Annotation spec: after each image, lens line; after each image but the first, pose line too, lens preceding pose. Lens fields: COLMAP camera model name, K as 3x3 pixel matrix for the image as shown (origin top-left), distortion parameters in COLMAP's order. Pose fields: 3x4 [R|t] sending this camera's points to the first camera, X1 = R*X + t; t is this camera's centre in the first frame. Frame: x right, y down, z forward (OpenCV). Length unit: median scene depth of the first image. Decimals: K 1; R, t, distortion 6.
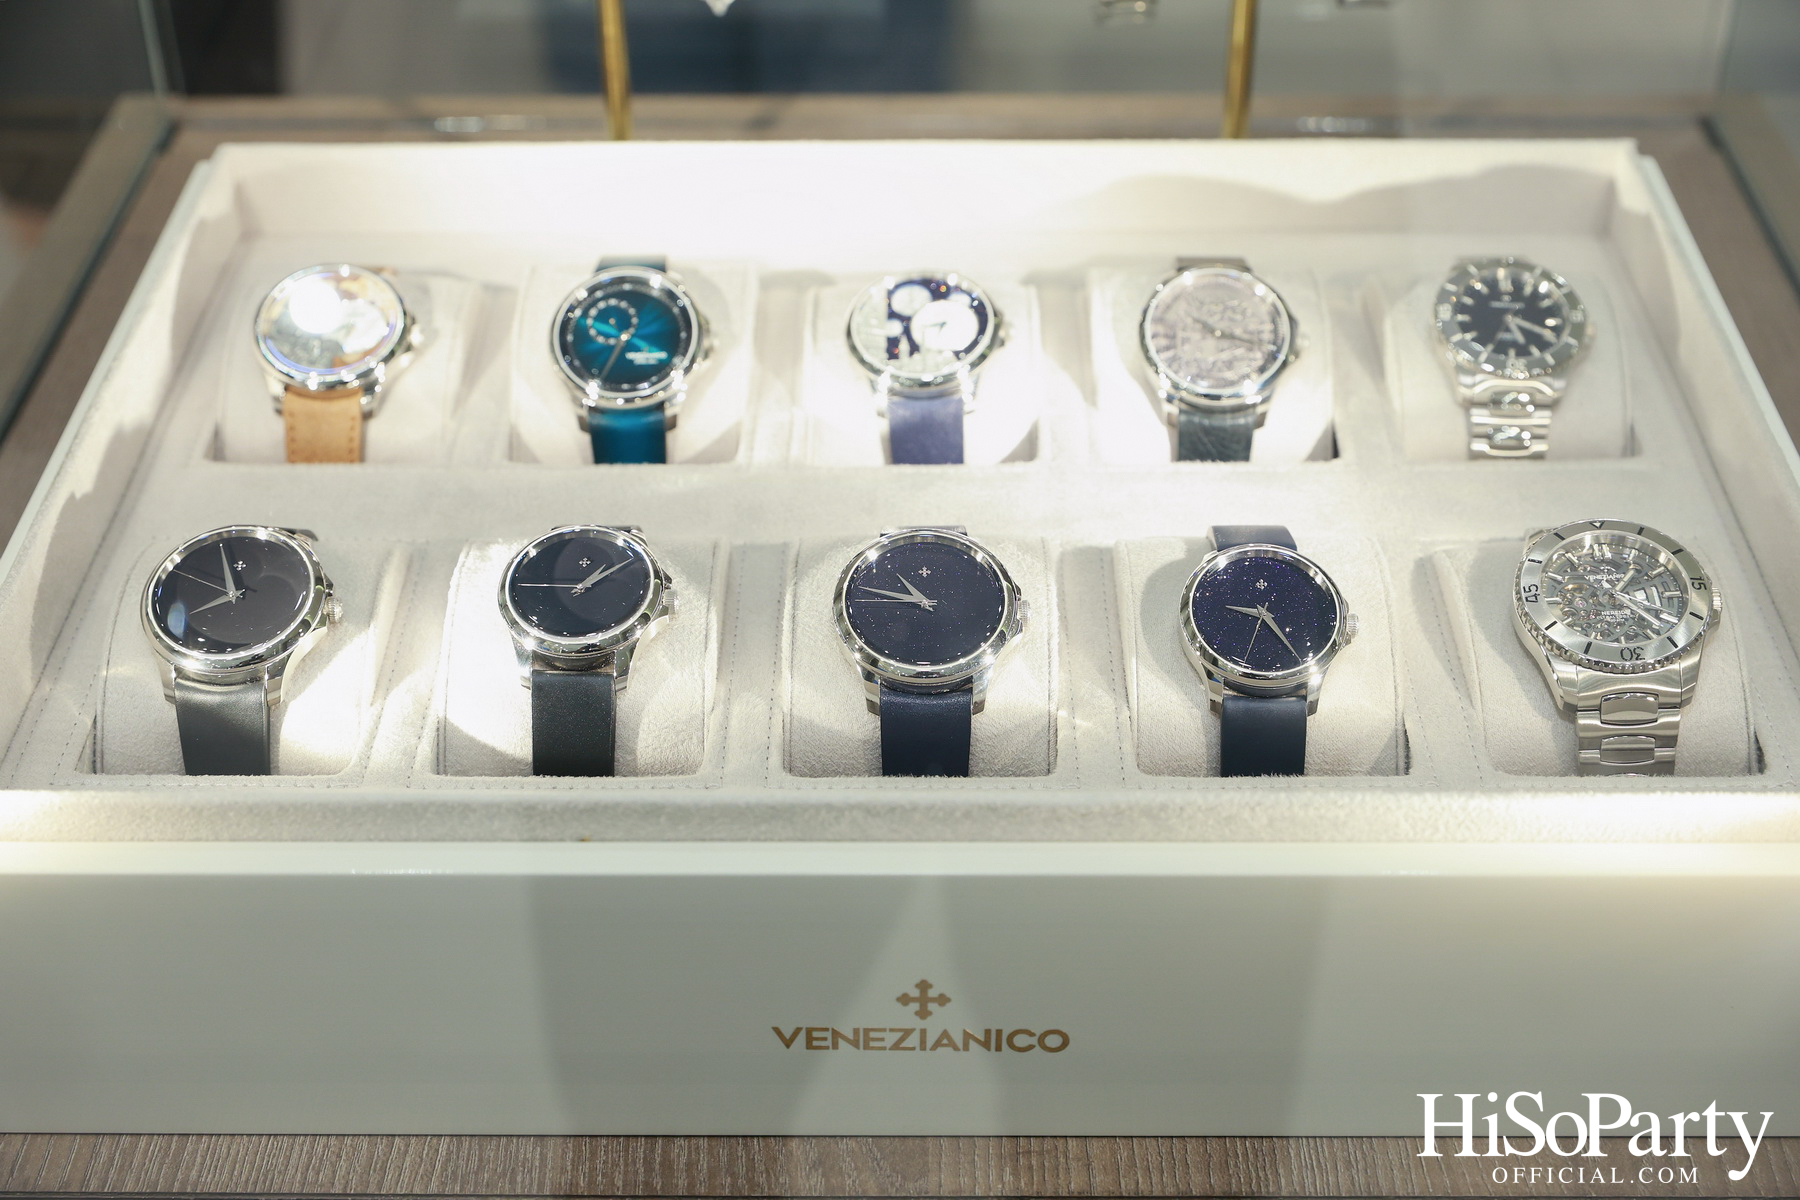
lens RADIAL K [[2798.5, 0, 902.1], [0, 2798.5, 417.8], [0, 0, 1]] dist [0.014070, -0.087094]
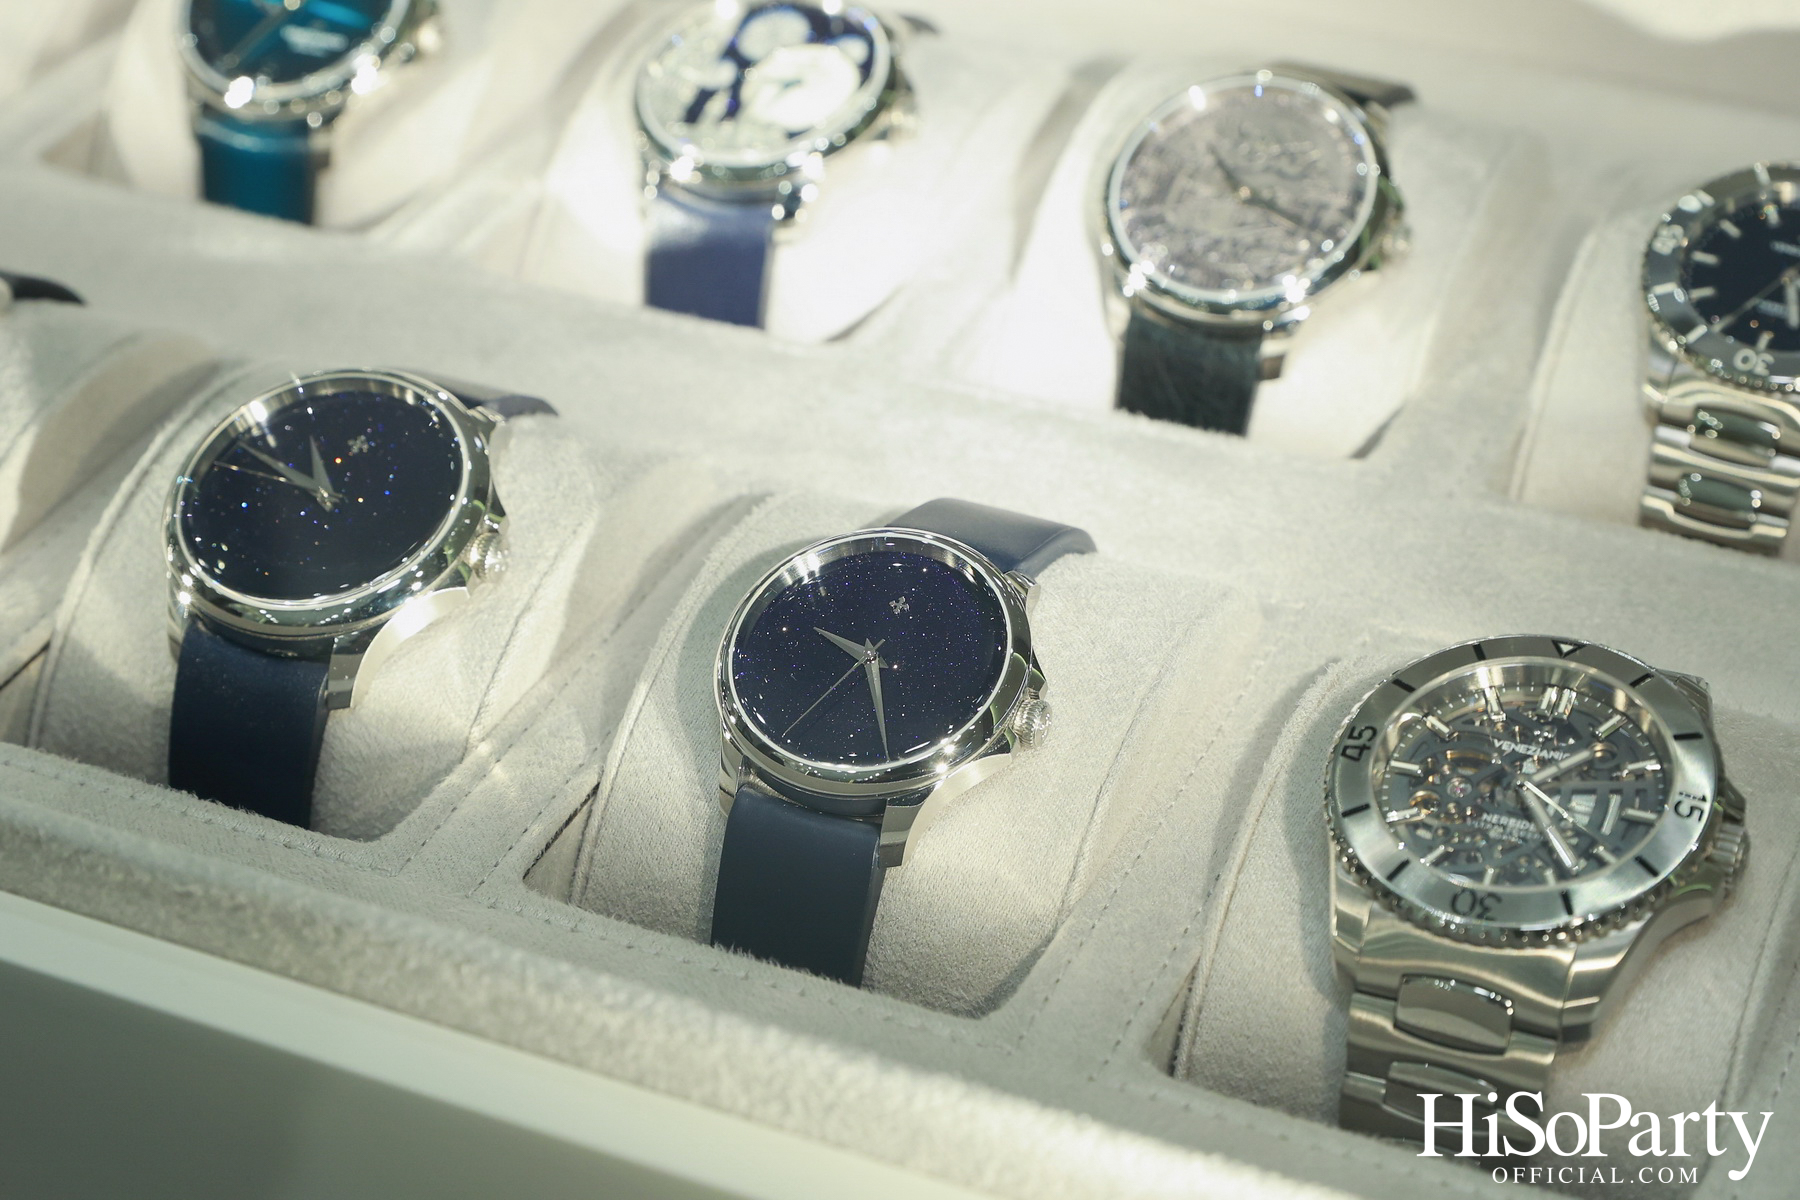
lens RADIAL K [[4019.6, 0, 899.8], [0, 4019.6, 356.1], [0, 0, 1]] dist [0.005621, 0.125695]
pose [[0.912882, 0.209512, -0.350358, 0.381800], [-0.216299, 0.976120, 0.020132, -0.000932], [0.346209, 0.057404, 0.936399, 0.296372]]
